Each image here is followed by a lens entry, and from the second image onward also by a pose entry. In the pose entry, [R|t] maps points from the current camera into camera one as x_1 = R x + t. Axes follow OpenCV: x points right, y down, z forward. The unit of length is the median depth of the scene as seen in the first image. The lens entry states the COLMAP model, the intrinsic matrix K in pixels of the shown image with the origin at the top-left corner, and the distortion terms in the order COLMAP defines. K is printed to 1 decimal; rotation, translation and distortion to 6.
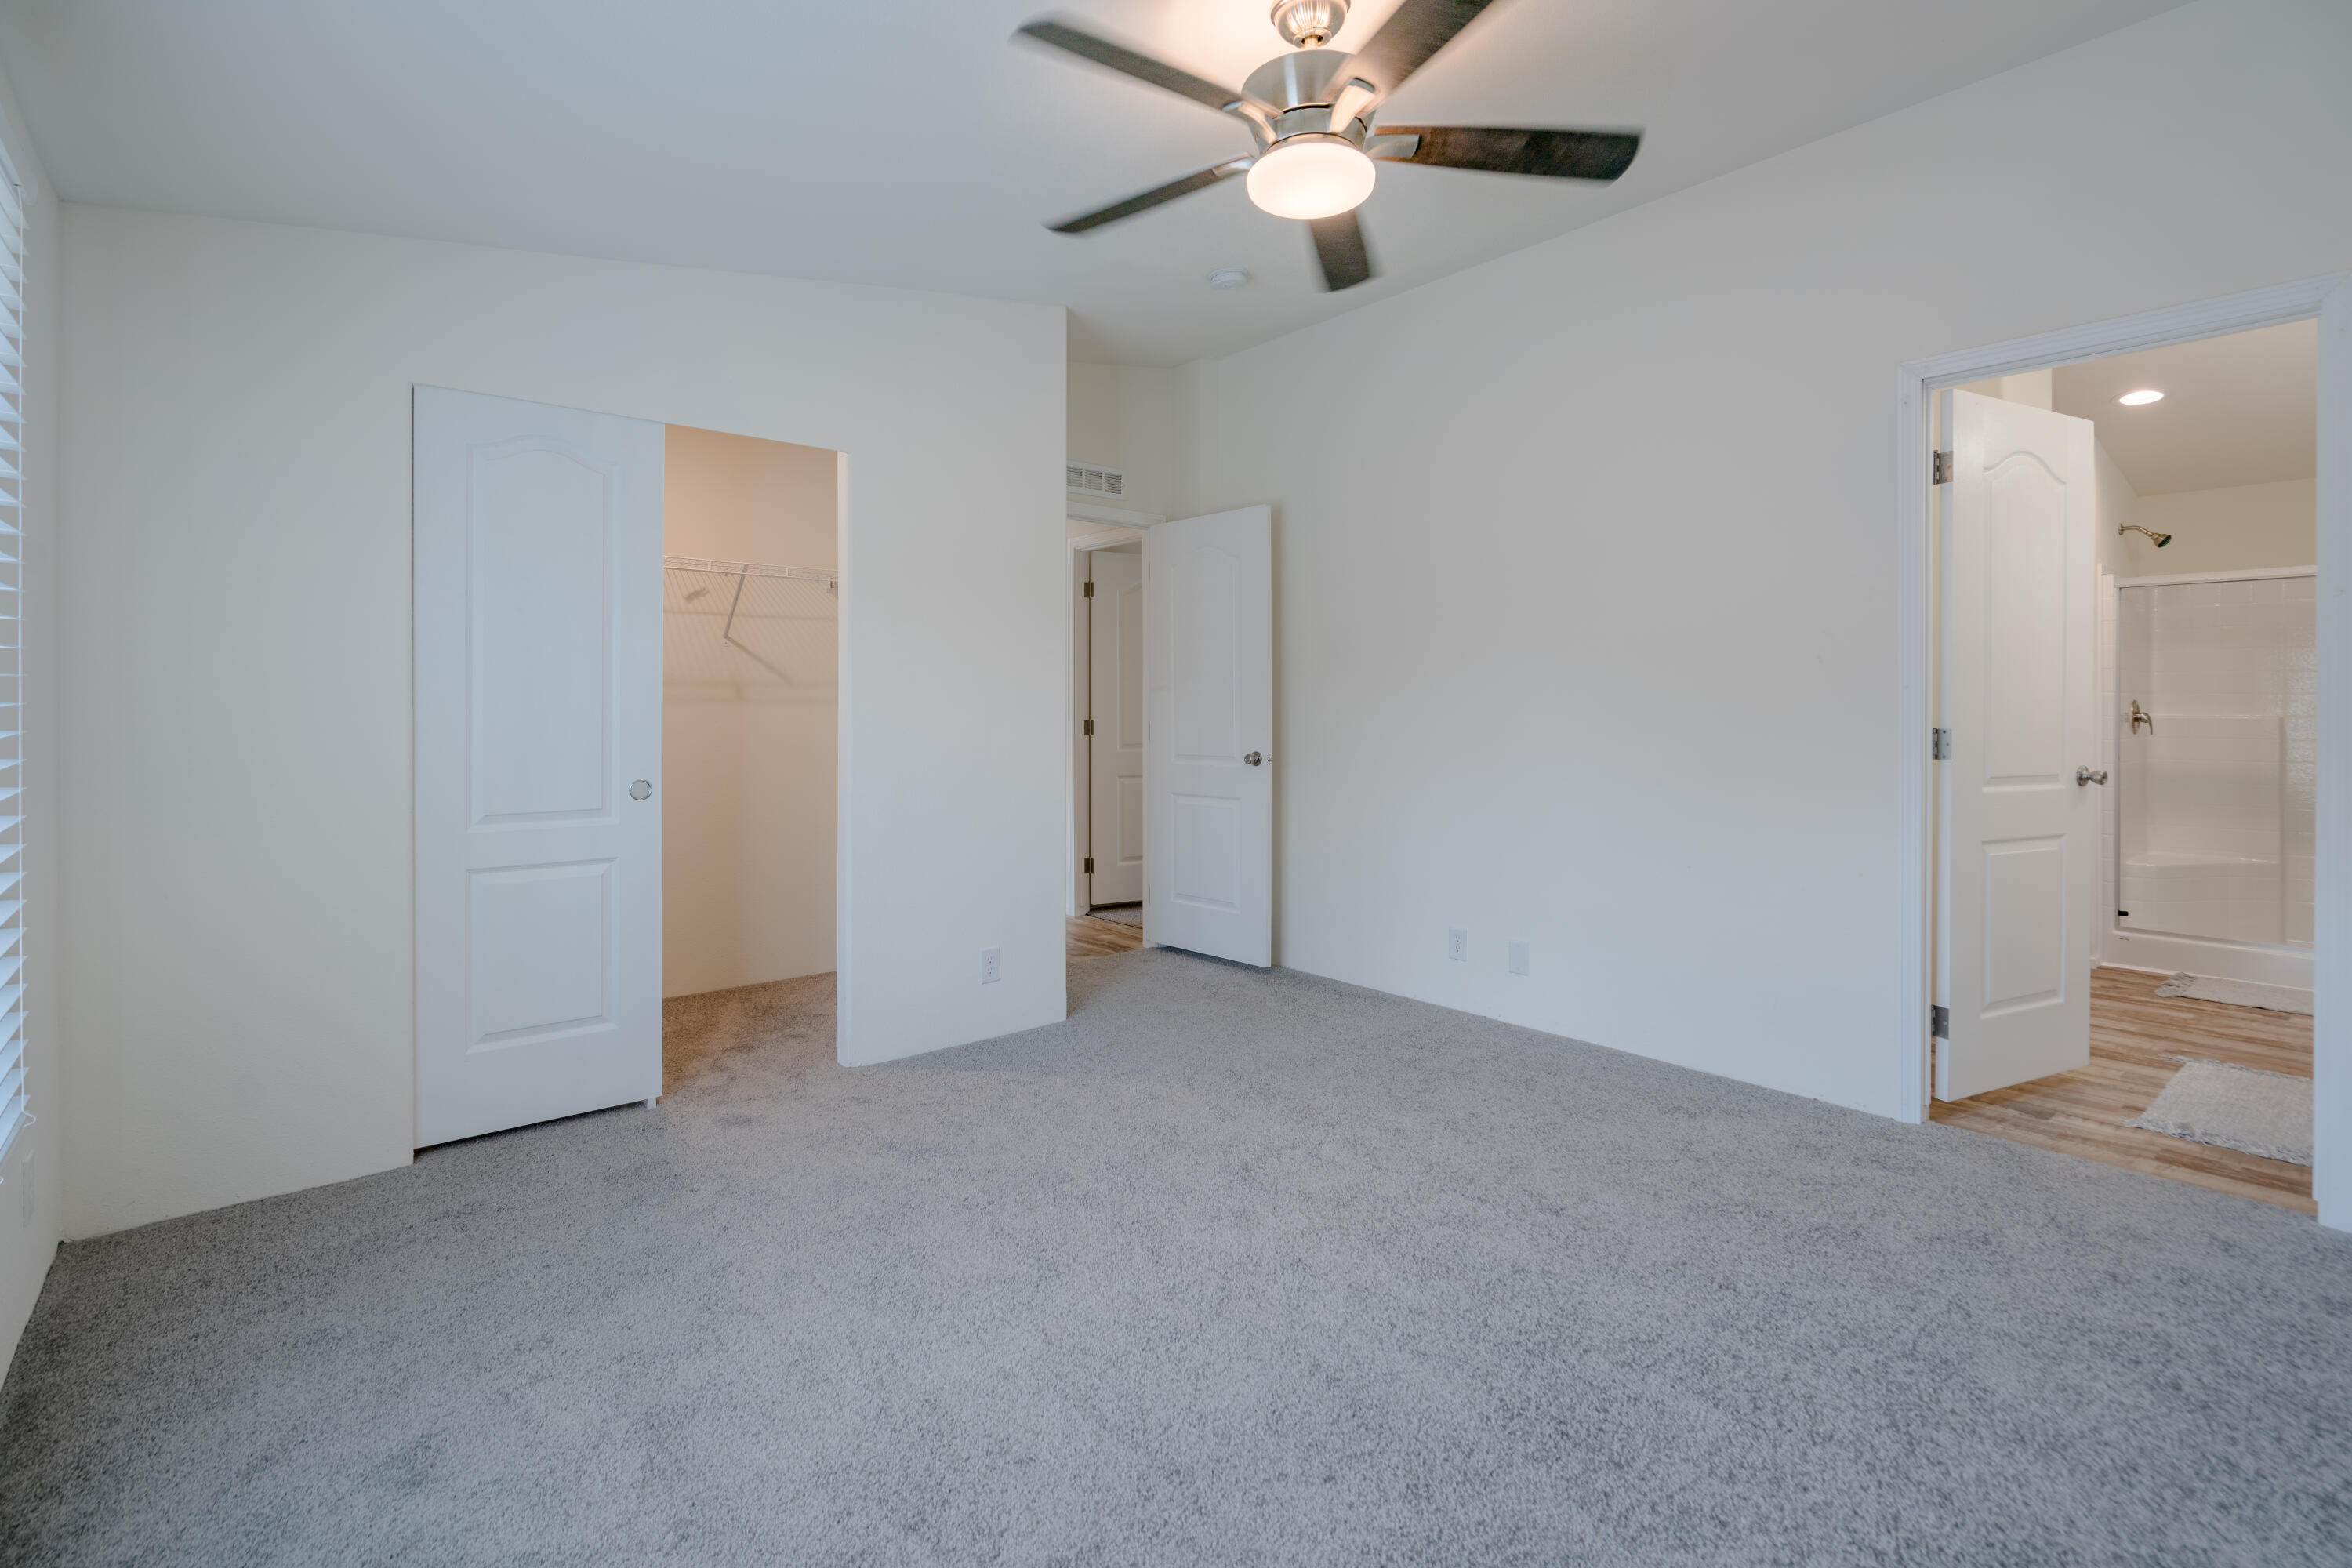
lens RADIAL K [[1073.1, 0, 1176.1], [0, 1073.1, 731.9], [0, 0, 1]] dist [-0.001339, -0.000279]
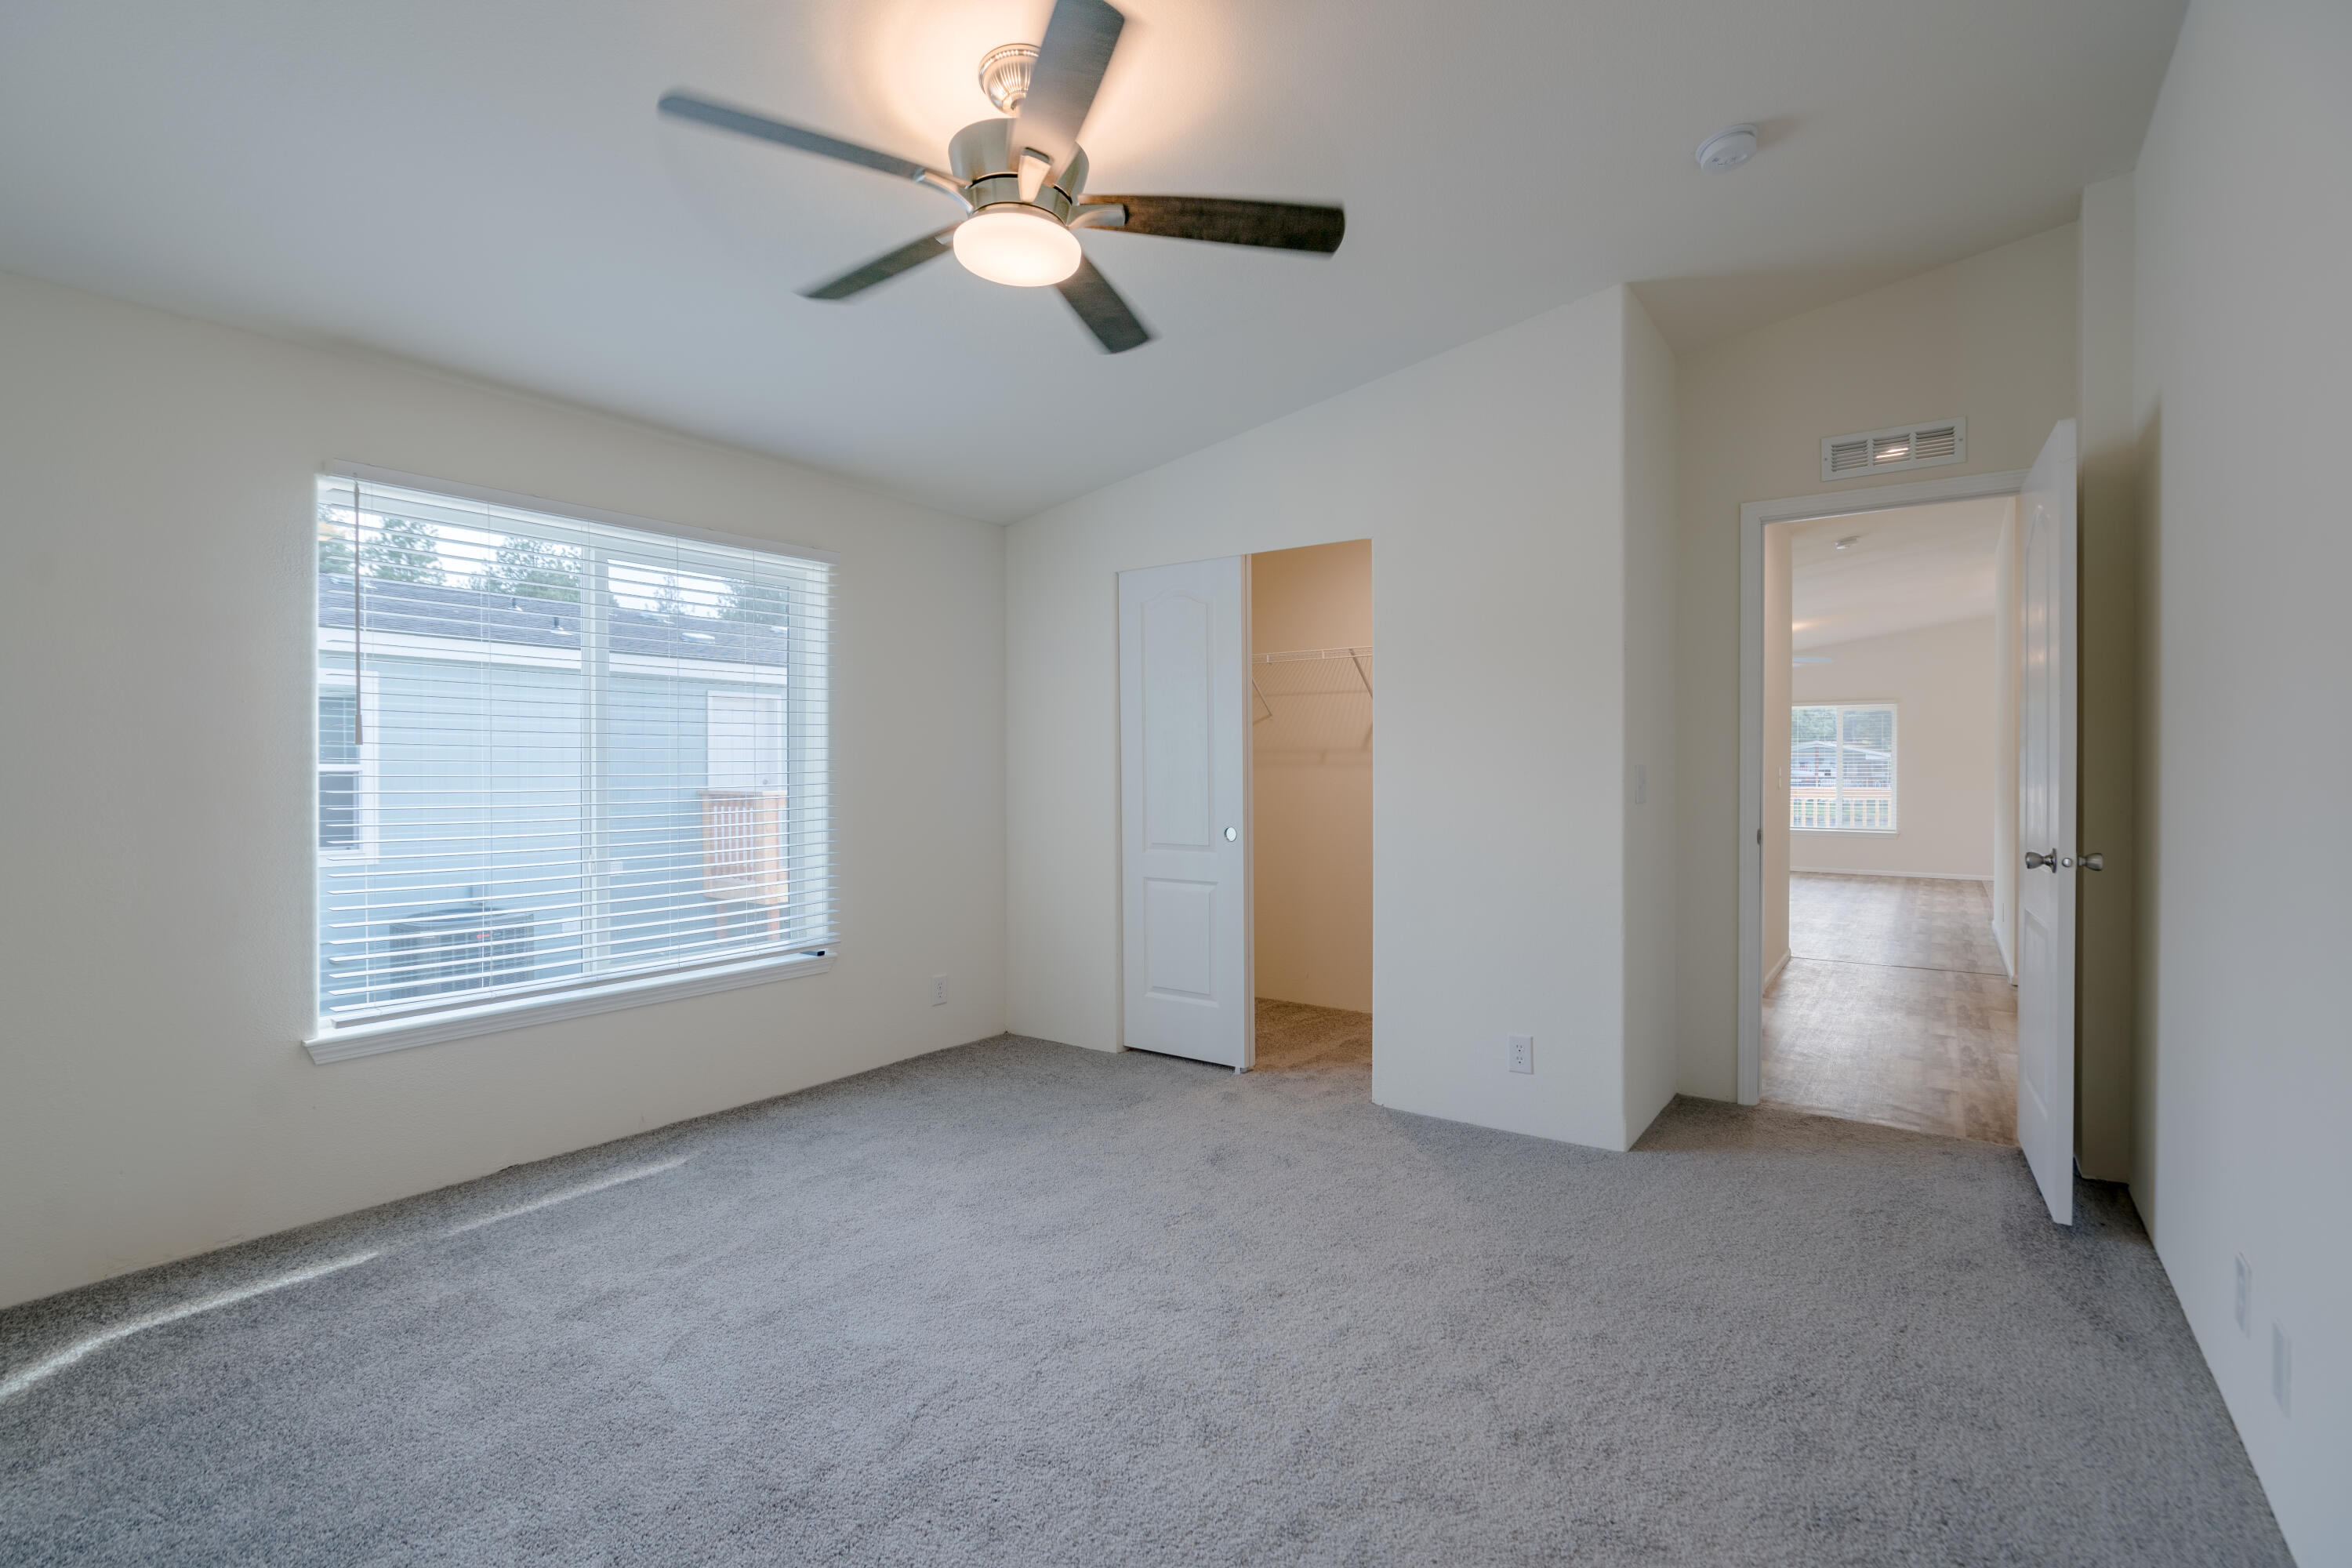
lens RADIAL K [[1070.6, 0, 1176.0], [0, 1070.6, 784.0], [0, 0, 1]] dist [-0.002257, 0.000466]
pose [[0.250969, 0.013172, -0.967906, 0.798204], [-0.016392, 0.999822, 0.009356, -0.021480], [0.967856, 0.013518, 0.251140, 0.607527]]
